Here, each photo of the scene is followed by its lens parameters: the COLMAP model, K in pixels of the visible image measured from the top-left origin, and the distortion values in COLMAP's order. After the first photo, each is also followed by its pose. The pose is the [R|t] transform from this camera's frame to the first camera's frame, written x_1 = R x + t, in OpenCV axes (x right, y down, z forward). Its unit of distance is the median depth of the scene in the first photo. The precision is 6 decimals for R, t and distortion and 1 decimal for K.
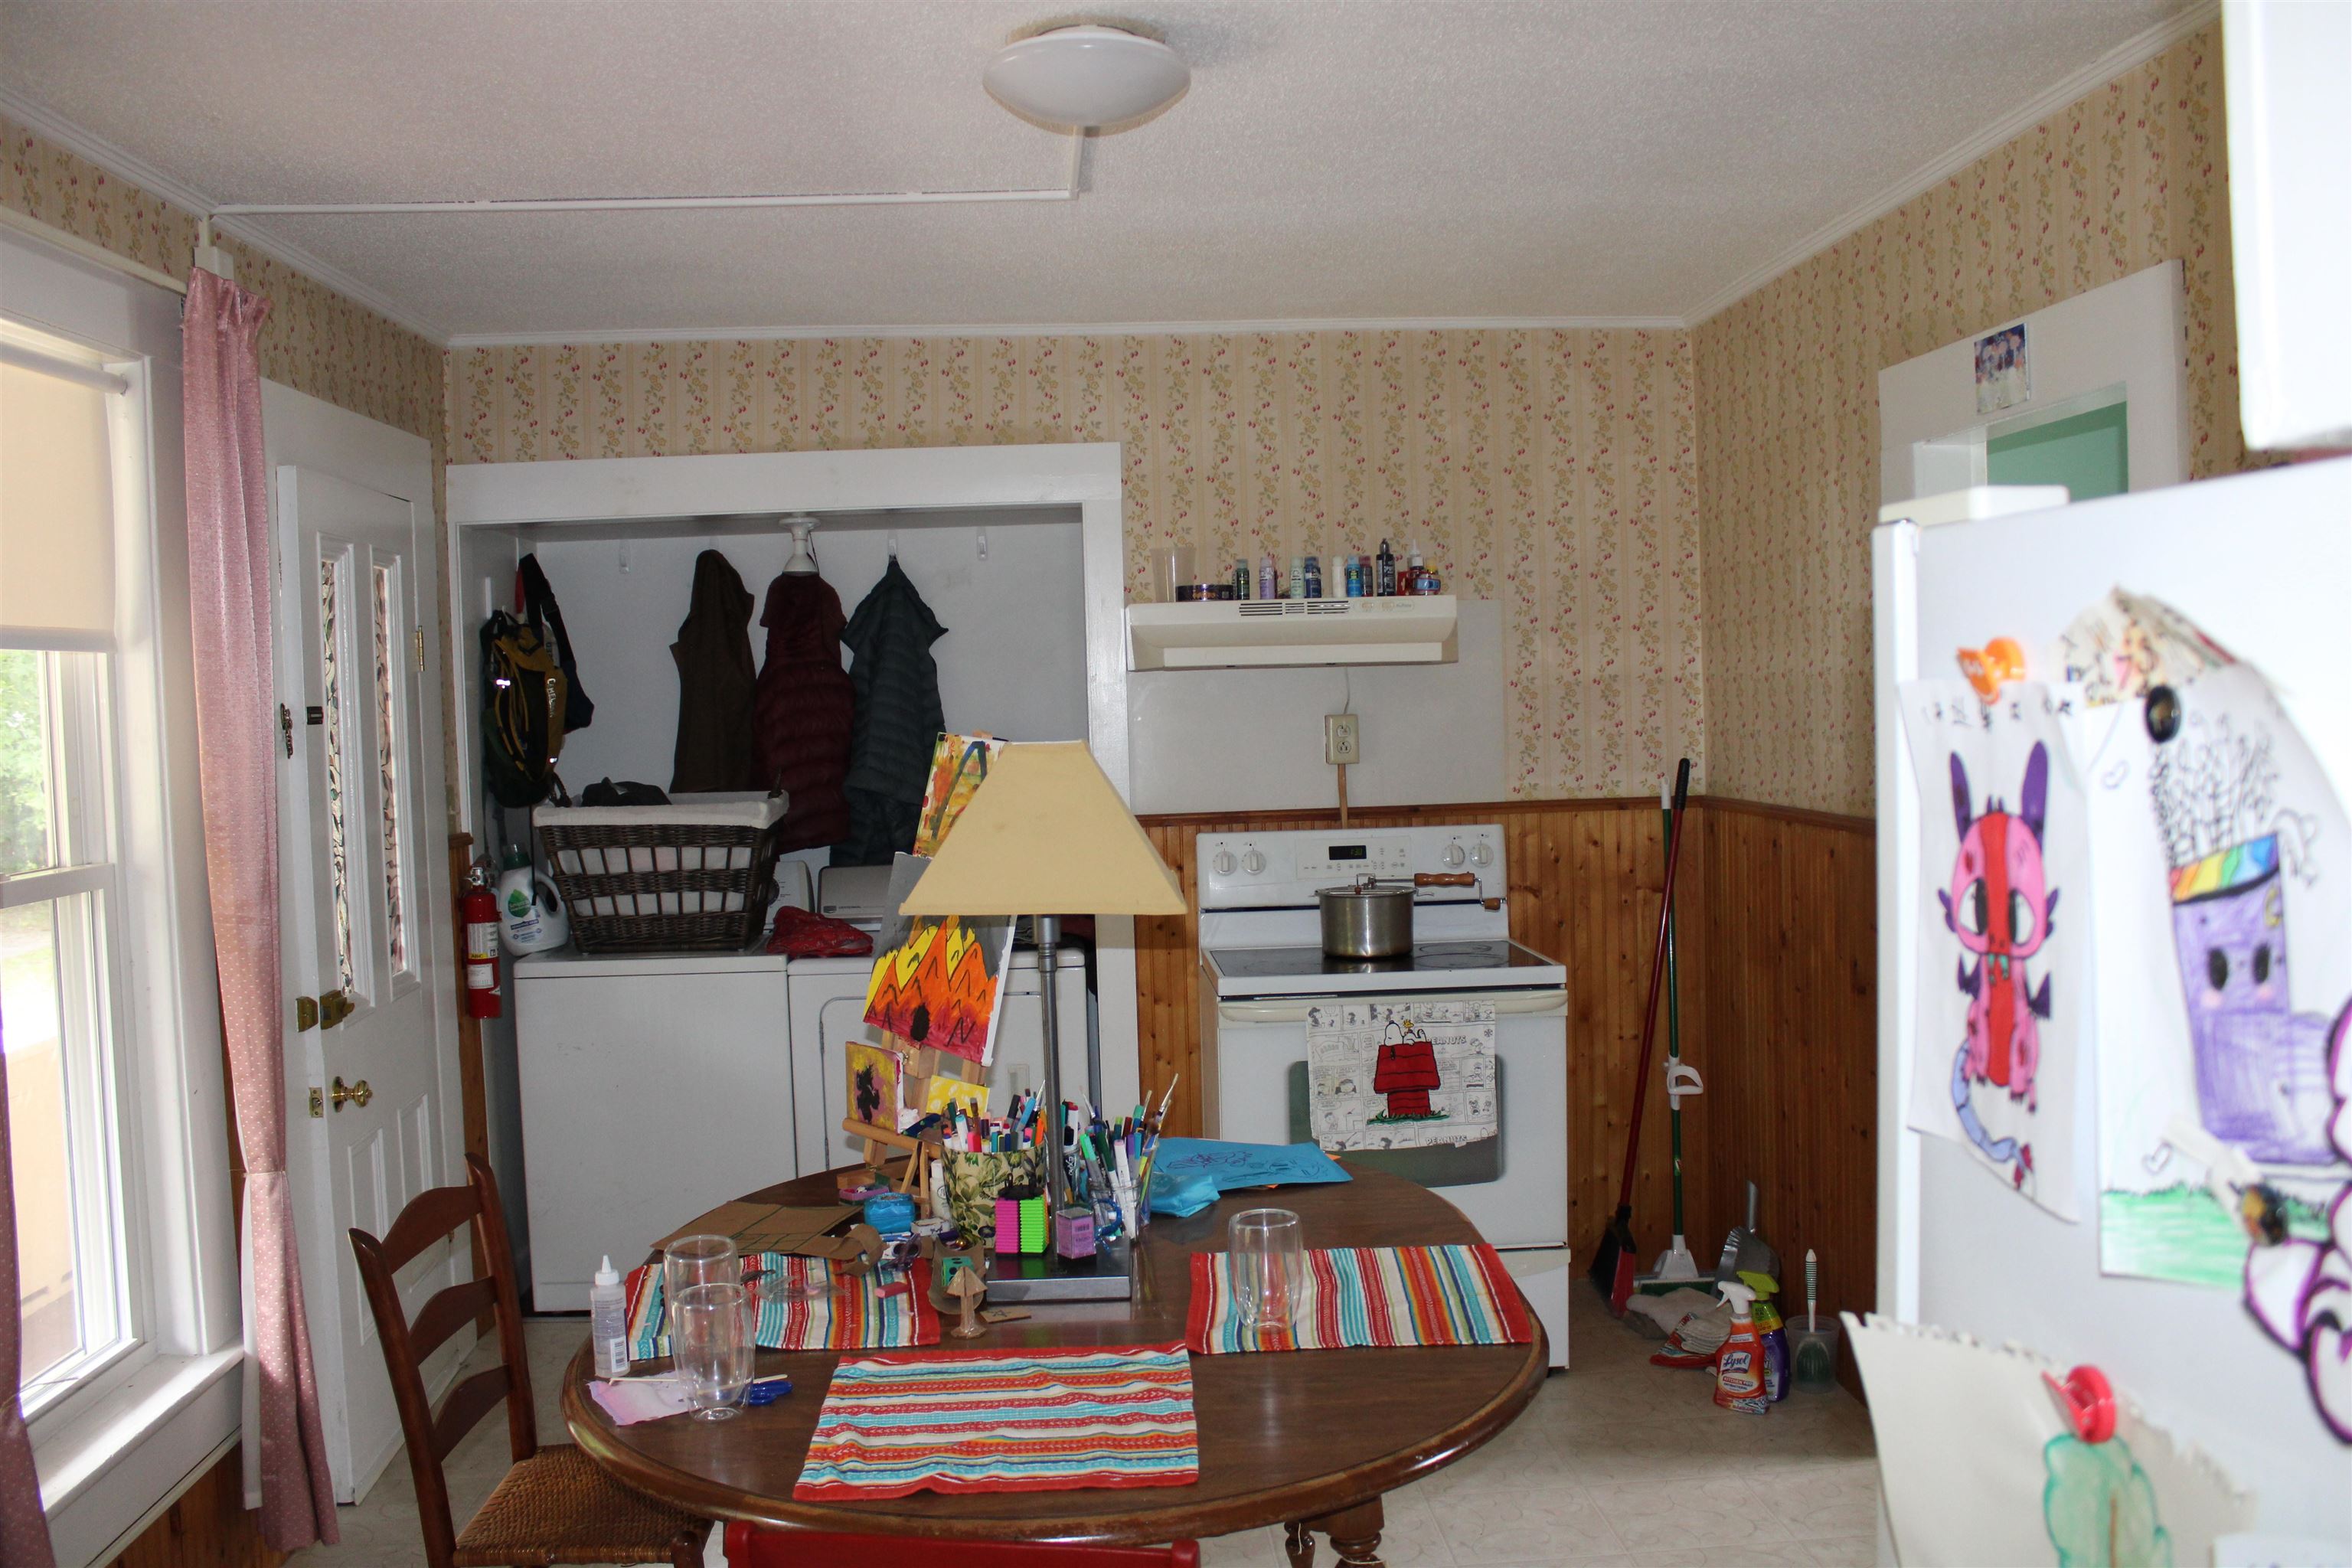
lens RADIAL K [[1975.6, 0, 1171.9], [0, 1975.6, 789.7], [0, 0, 1]] dist [-0.171858, 0.172131]
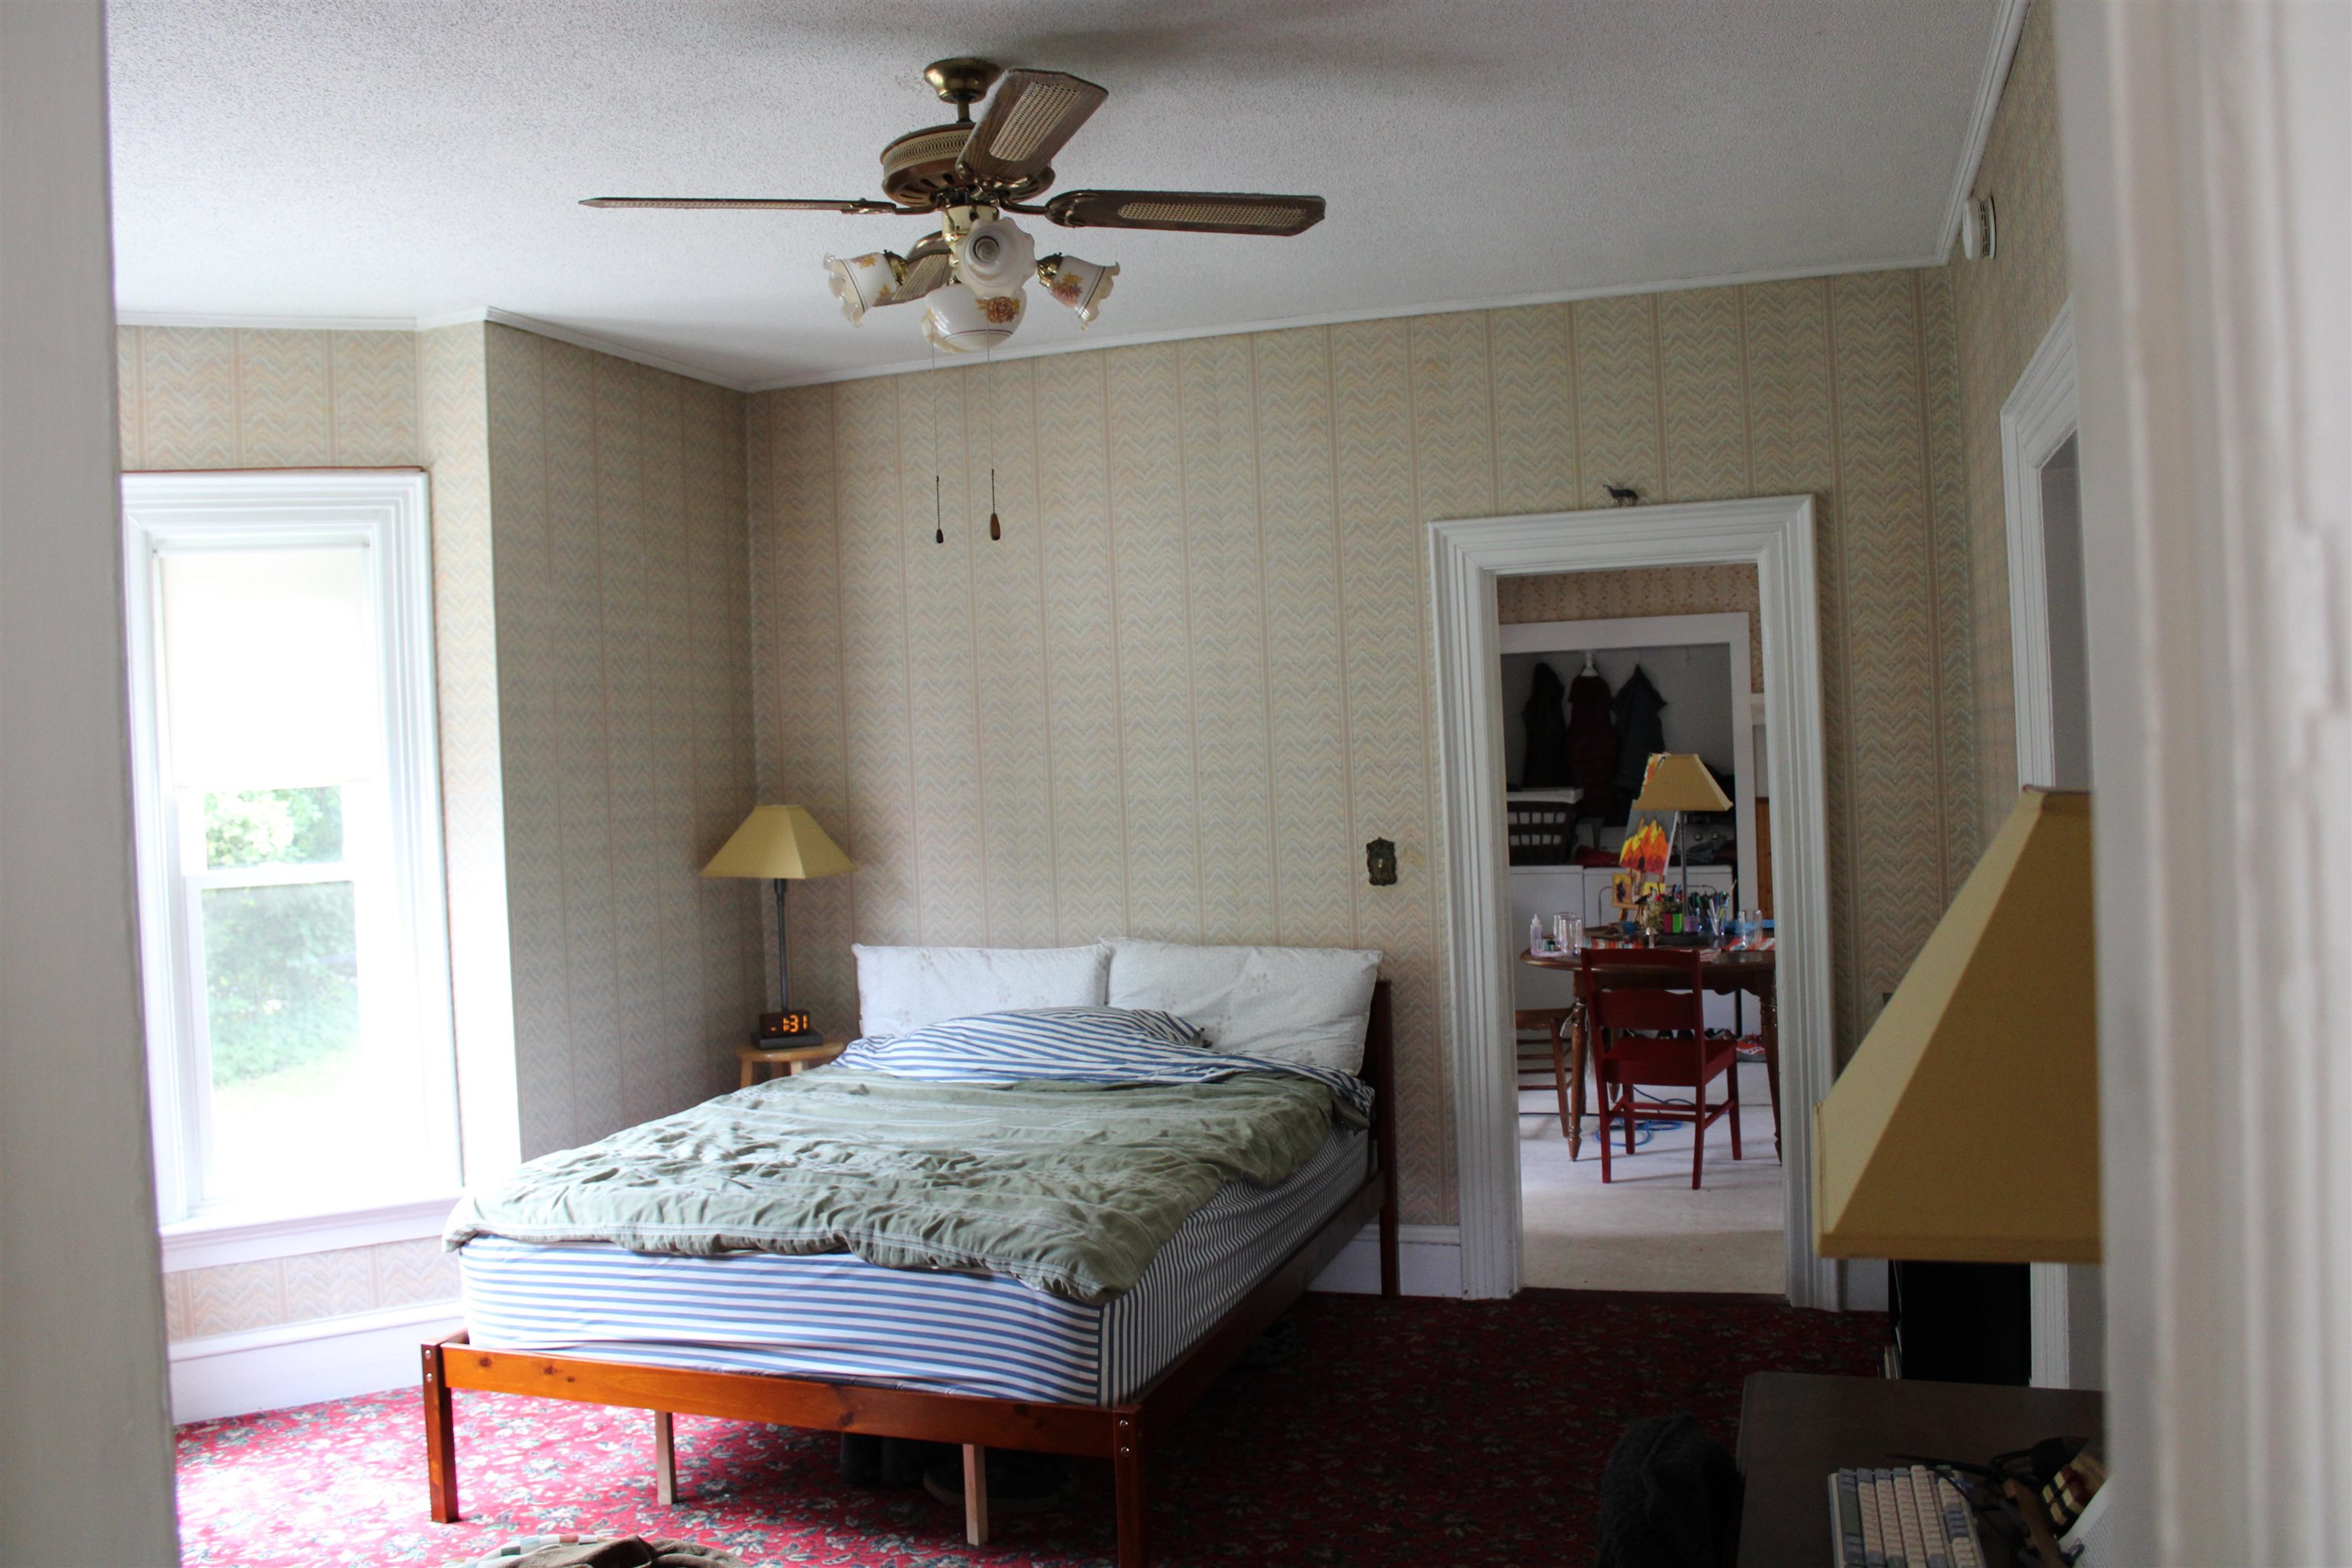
lens RADIAL K [[1975.6, 0, 1171.9], [0, 1975.6, 789.7], [0, 0, 1]] dist [-0.171858, 0.172131]
pose [[0.926925, 0.001345, -0.375244, 0.176403], [-0.009553, 0.999754, -0.020014, 0.051641], [0.375124, 0.022136, 0.926710, -1.077350]]
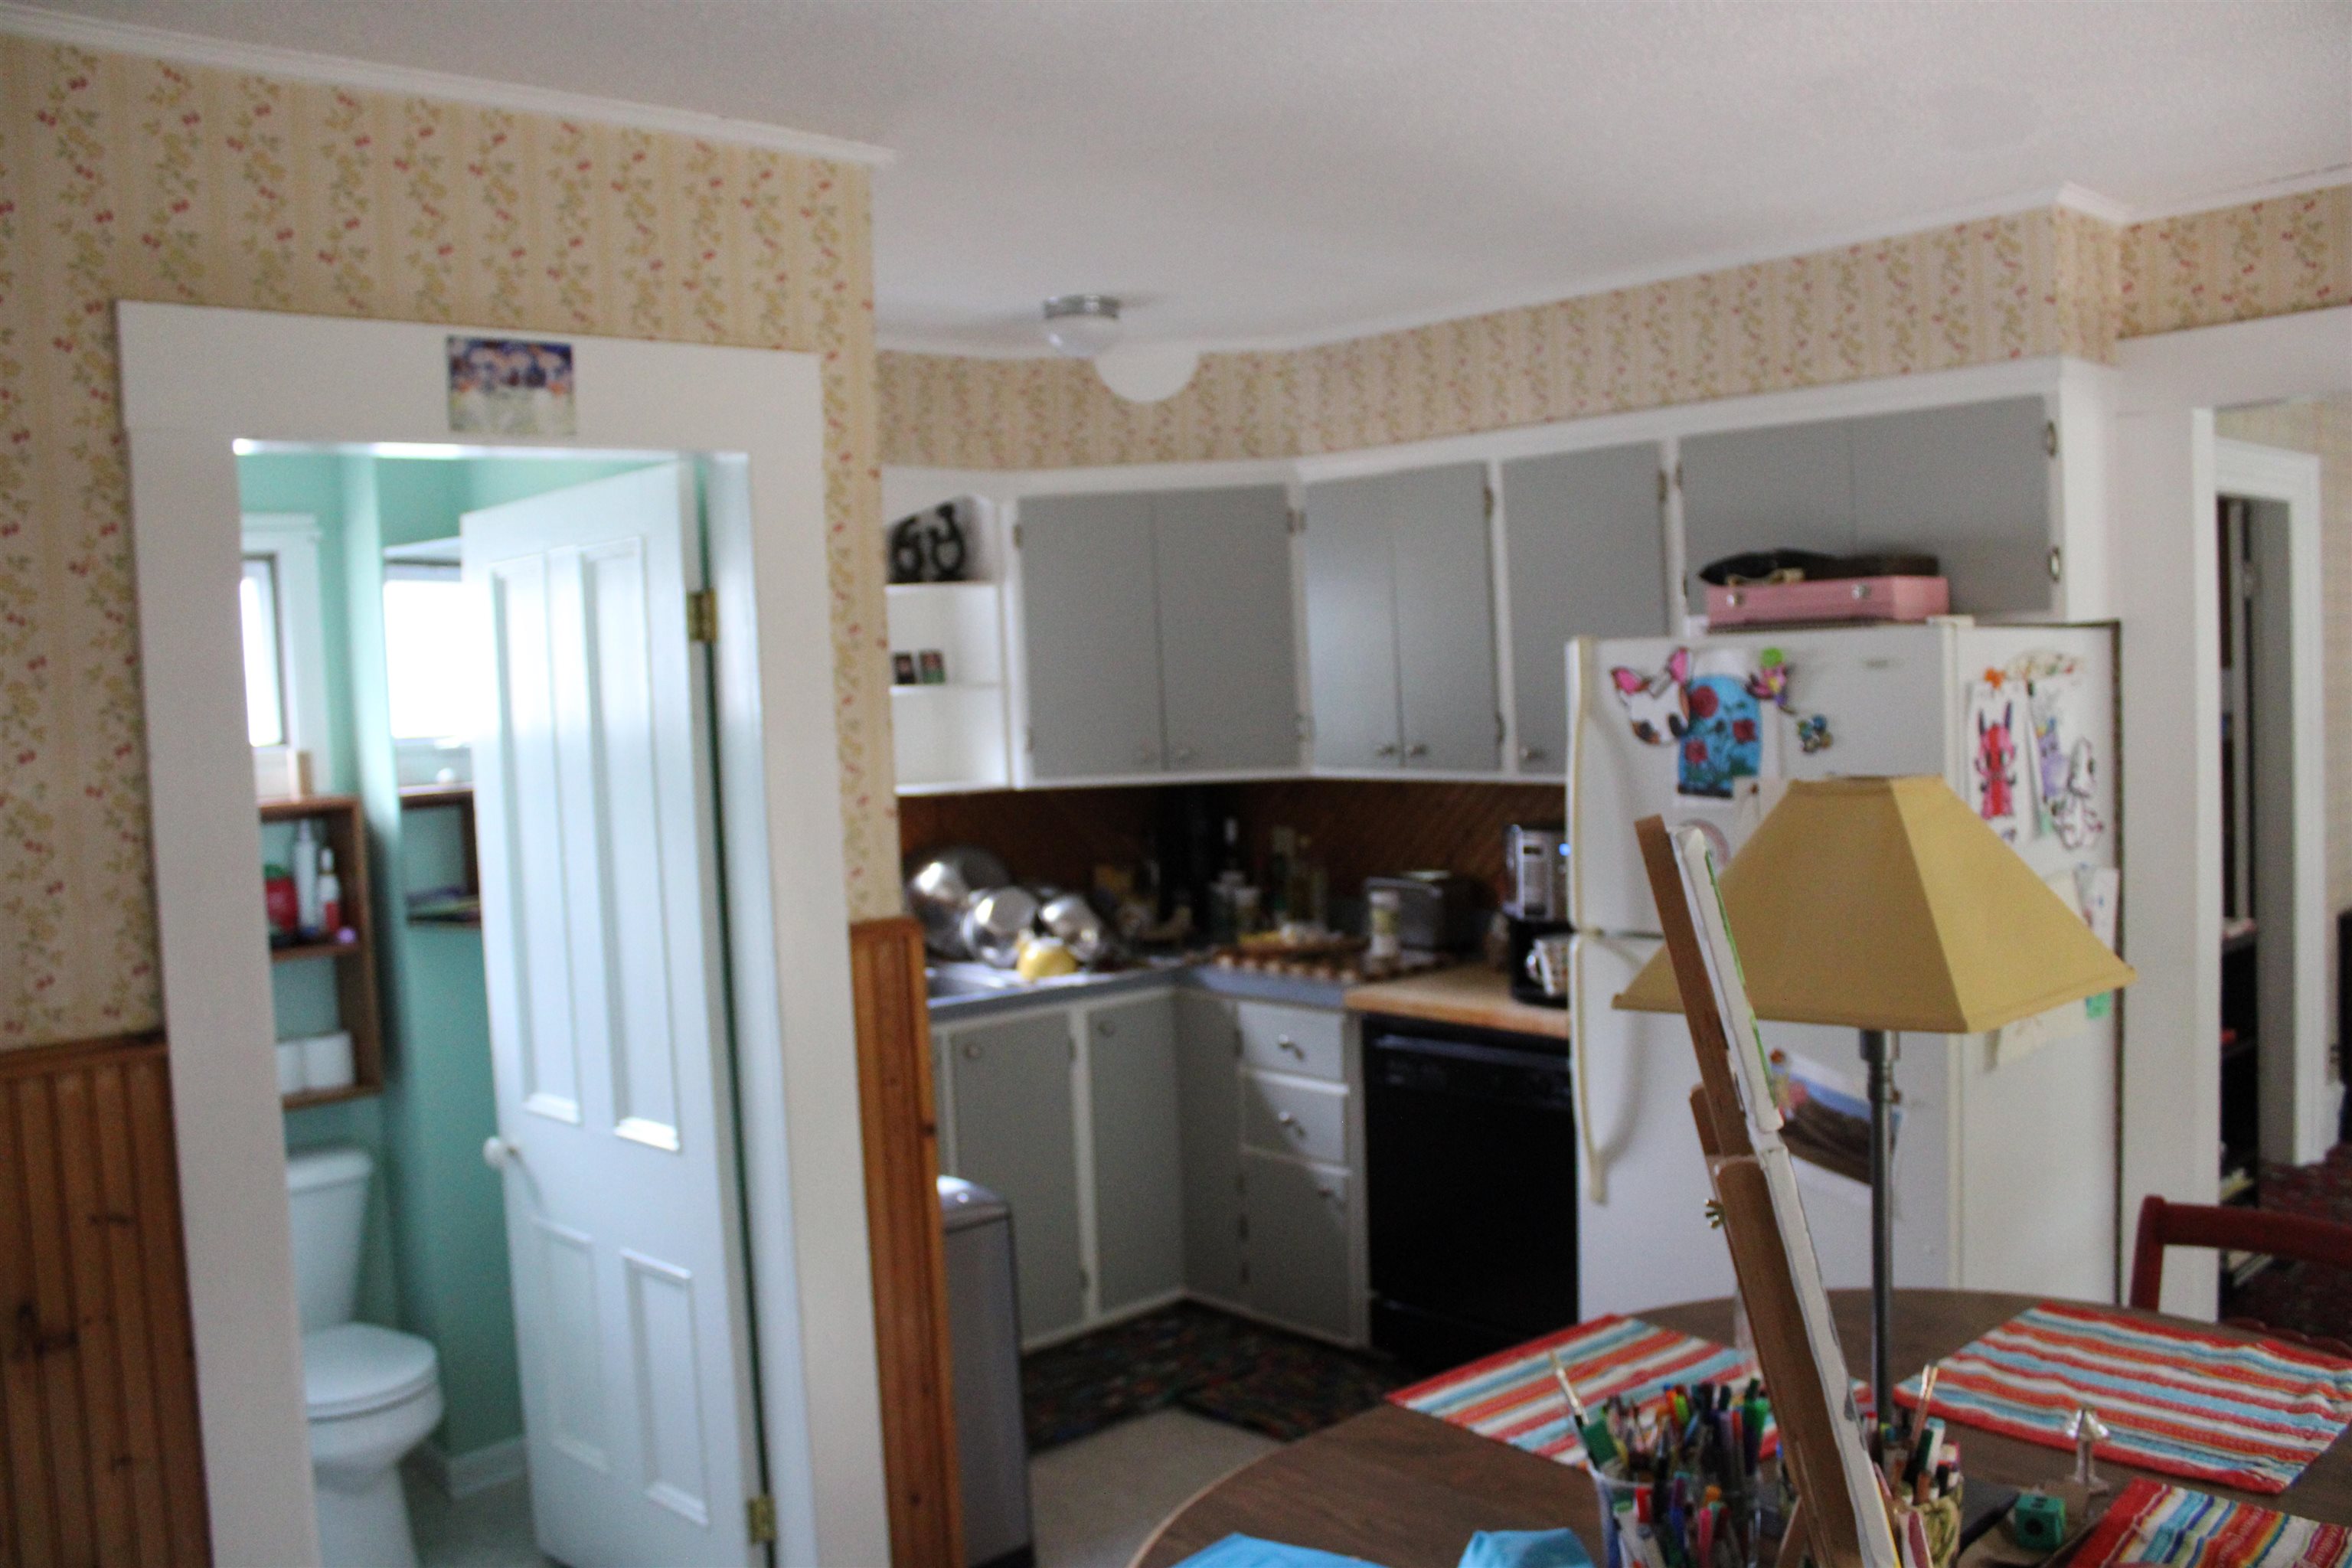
lens RADIAL K [[1975.6, 0, 1171.9], [0, 1975.6, 789.7], [0, 0, 1]] dist [-0.171858, 0.172131]
pose [[-0.638449, 0.011316, 0.769581, -0.305858], [0.104365, 0.991930, 0.071996, -0.068998], [-0.762555, 0.126283, -0.634477, 1.114511]]
